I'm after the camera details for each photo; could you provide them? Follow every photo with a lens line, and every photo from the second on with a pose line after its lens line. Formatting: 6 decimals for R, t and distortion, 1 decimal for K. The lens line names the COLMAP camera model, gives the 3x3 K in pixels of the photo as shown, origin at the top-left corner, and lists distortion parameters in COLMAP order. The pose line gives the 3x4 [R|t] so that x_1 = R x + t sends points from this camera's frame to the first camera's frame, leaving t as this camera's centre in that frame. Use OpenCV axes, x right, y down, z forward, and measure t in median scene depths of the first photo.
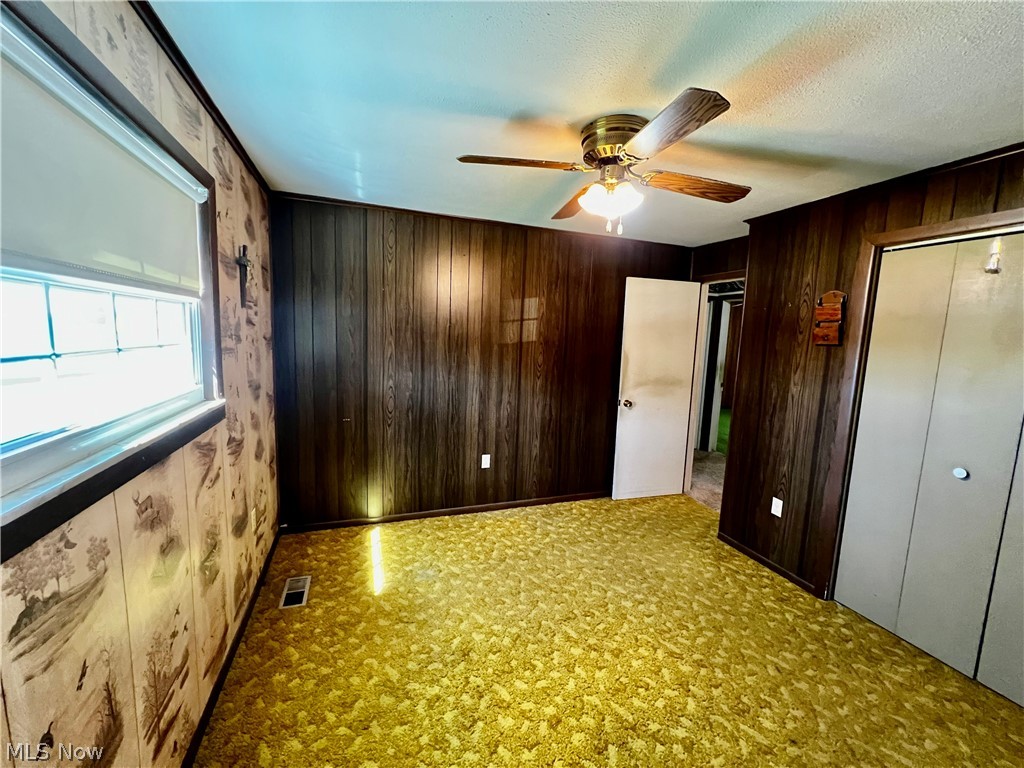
lens RADIAL K [[411.0, 0, 511.7], [0, 411.0, 384.1], [0, 0, 1]] dist [-0.001203, -0.000316]
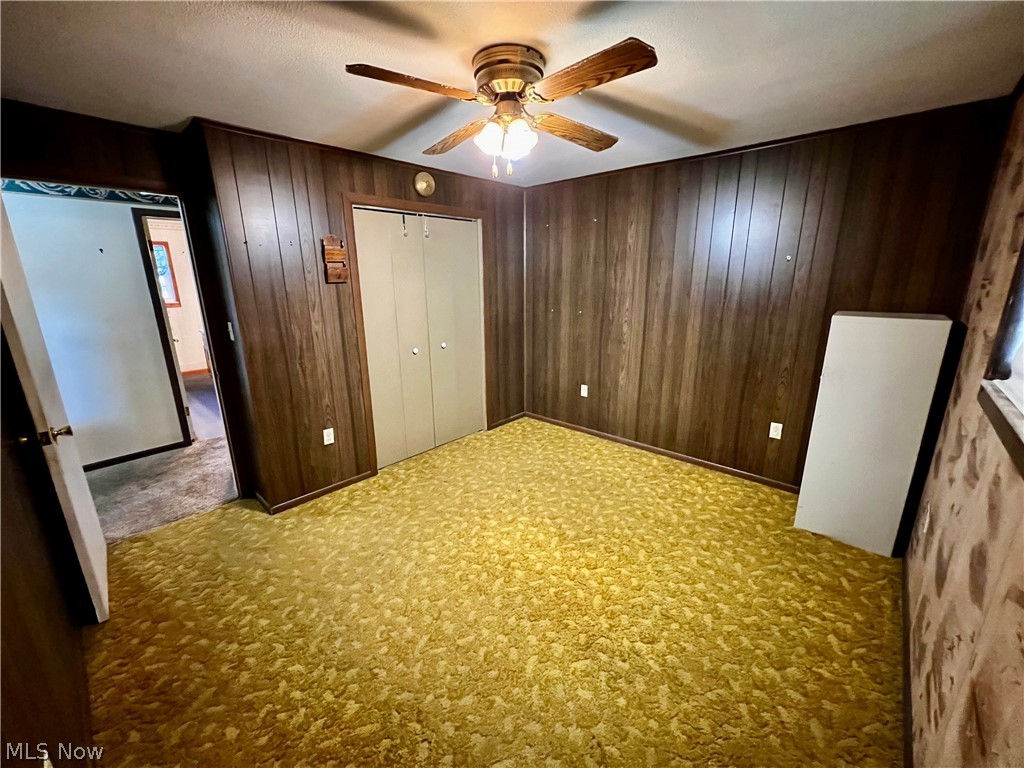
lens RADIAL K [[411.0, 0, 511.9], [0, 411.0, 383.5], [0, 0, 1]] dist [-0.001203, -0.000316]
pose [[-0.462282, -0.258525, 0.848210, -0.612370], [0.103339, 0.934332, 0.341094, -0.201227], [-0.880691, 0.245335, -0.405209, 1.276519]]
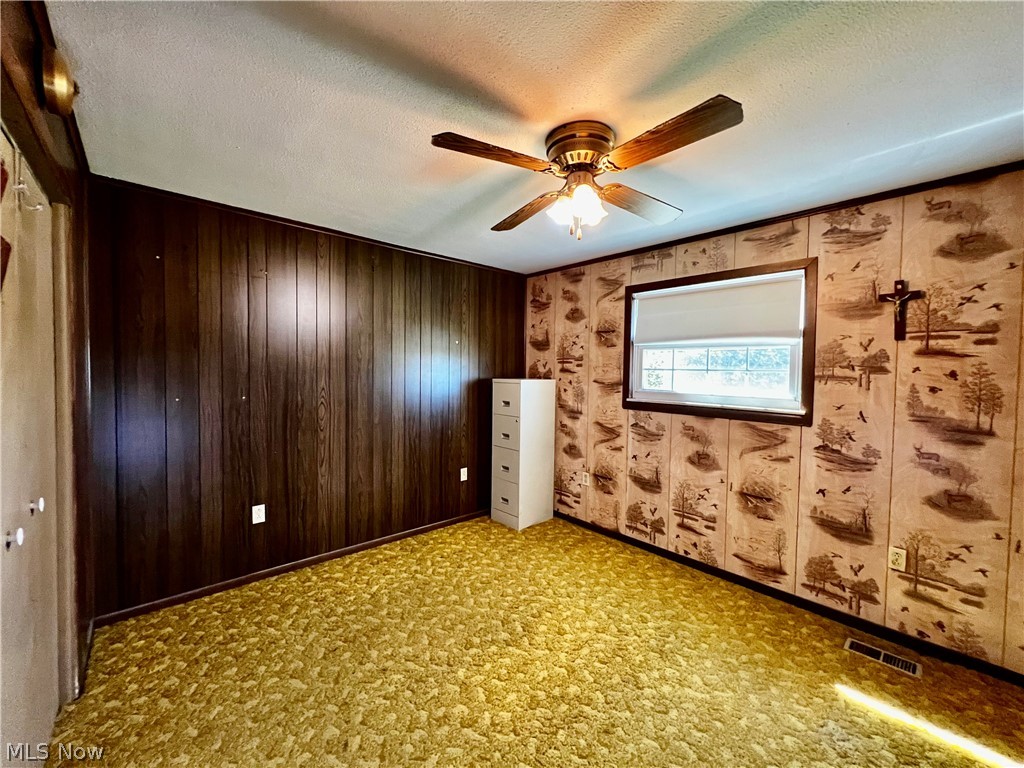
lens RADIAL K [[411.0, 0, 511.8], [0, 411.0, 383.4], [0, 0, 1]] dist [-0.001203, -0.000316]
pose [[-0.925159, -0.038848, -0.377586, 0.624659], [-0.097095, 0.985874, 0.136470, -0.126914], [0.366951, 0.162918, -0.915863, 1.594551]]
